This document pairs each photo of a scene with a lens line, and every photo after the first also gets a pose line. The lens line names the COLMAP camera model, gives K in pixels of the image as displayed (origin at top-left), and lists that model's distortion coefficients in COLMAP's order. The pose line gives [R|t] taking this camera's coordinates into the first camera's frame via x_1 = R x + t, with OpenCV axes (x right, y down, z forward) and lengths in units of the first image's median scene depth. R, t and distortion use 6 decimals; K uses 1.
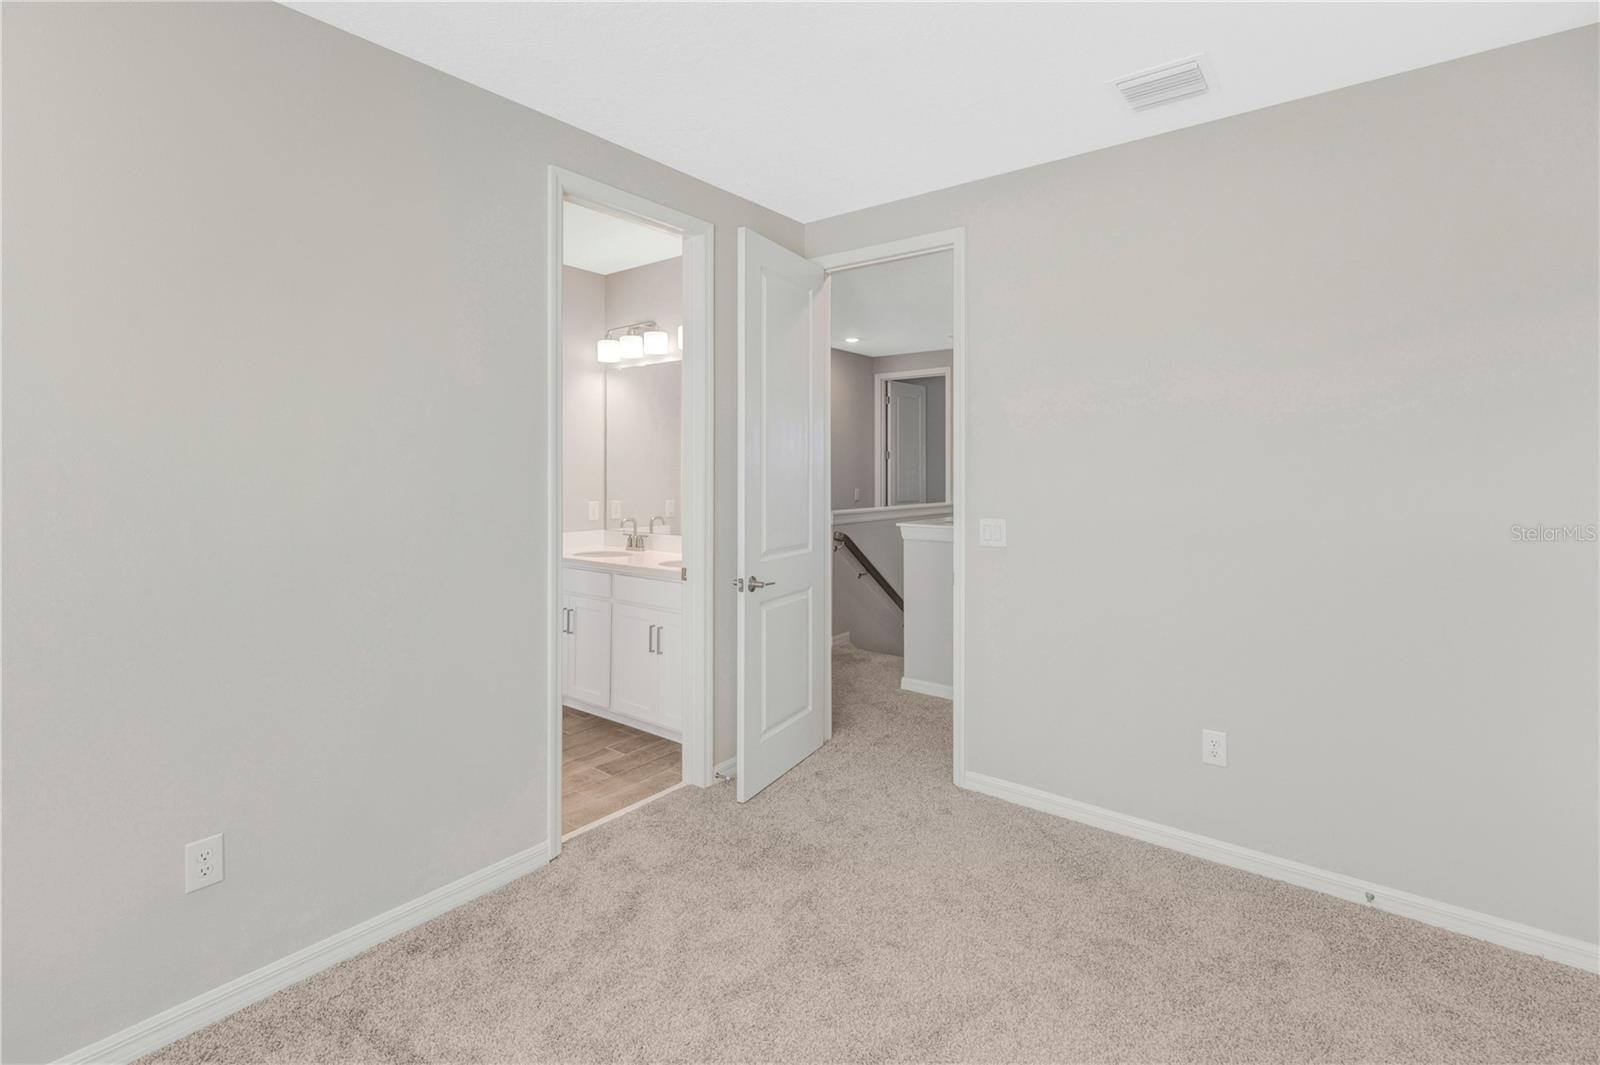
lens RADIAL K [[748.3, 0, 796.4], [0, 748.3, 458.8], [0, 0, 1]] dist [0.003273, 0.000004]
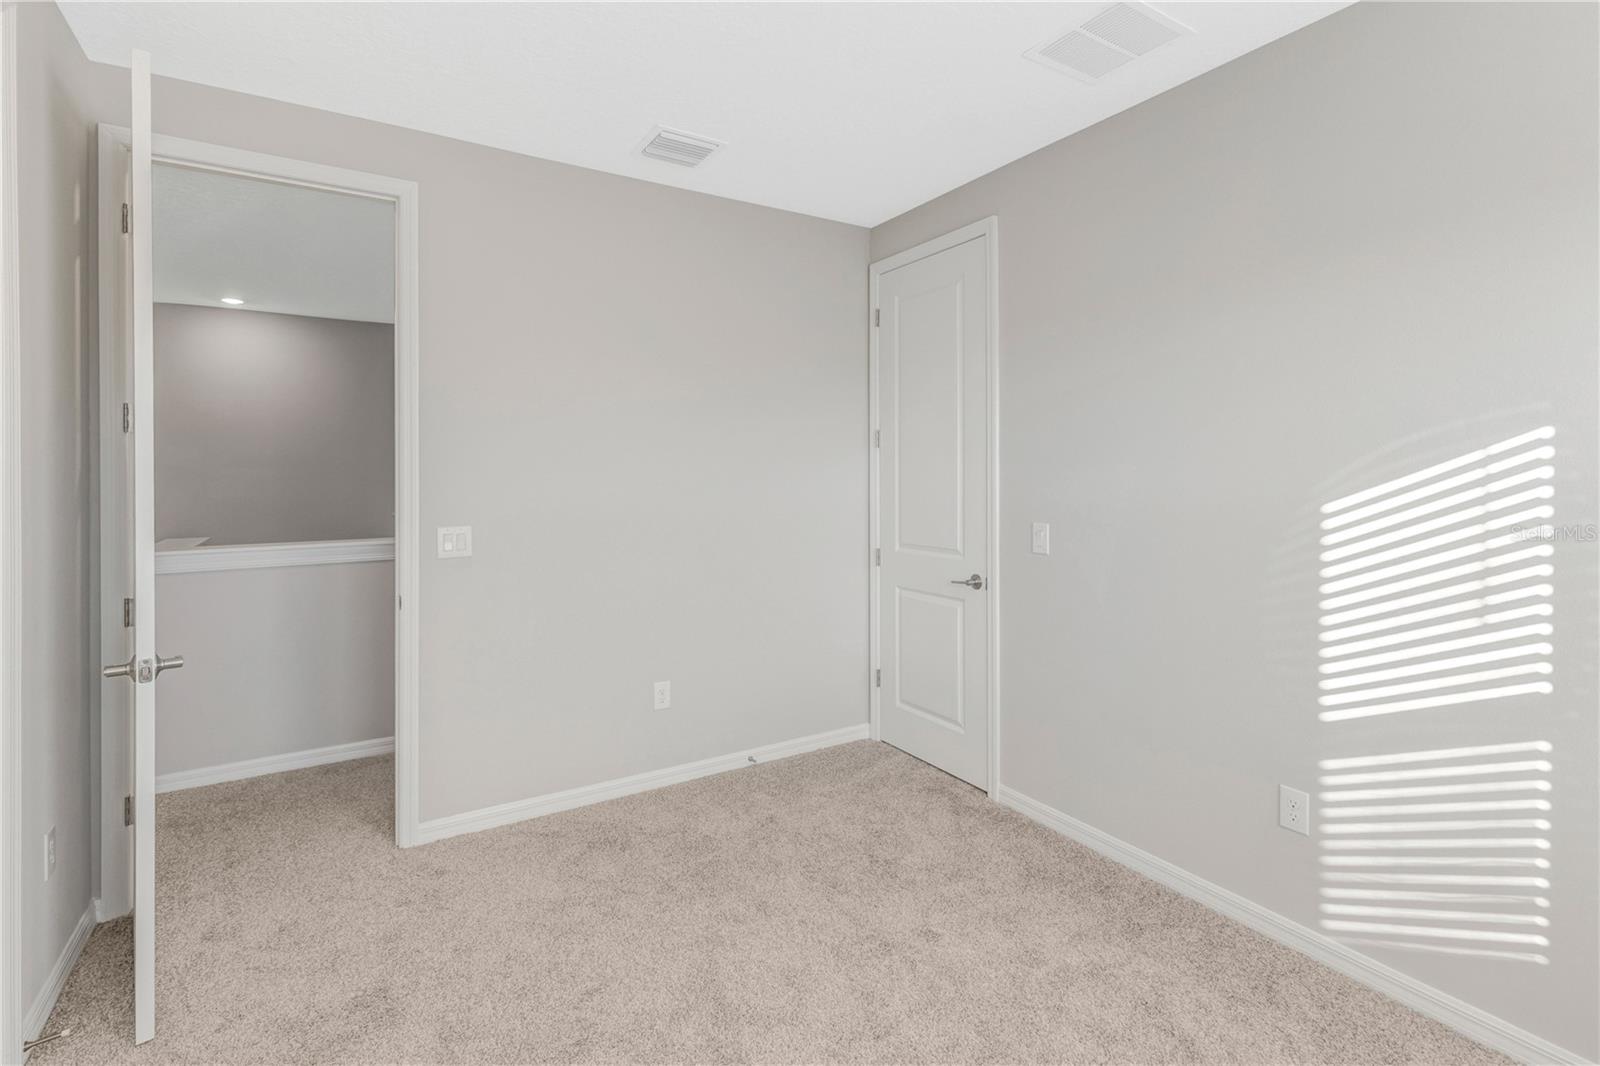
lens RADIAL K [[747.4, 0, 799.7], [0, 747.4, 474.5], [0, 0, 1]] dist [0.001392, -0.000190]
pose [[0.335928, -0.011001, 0.941823, -0.520138], [-0.010601, 0.999824, 0.015459, -0.000258], [-0.941828, -0.015177, 0.335753, 0.377237]]
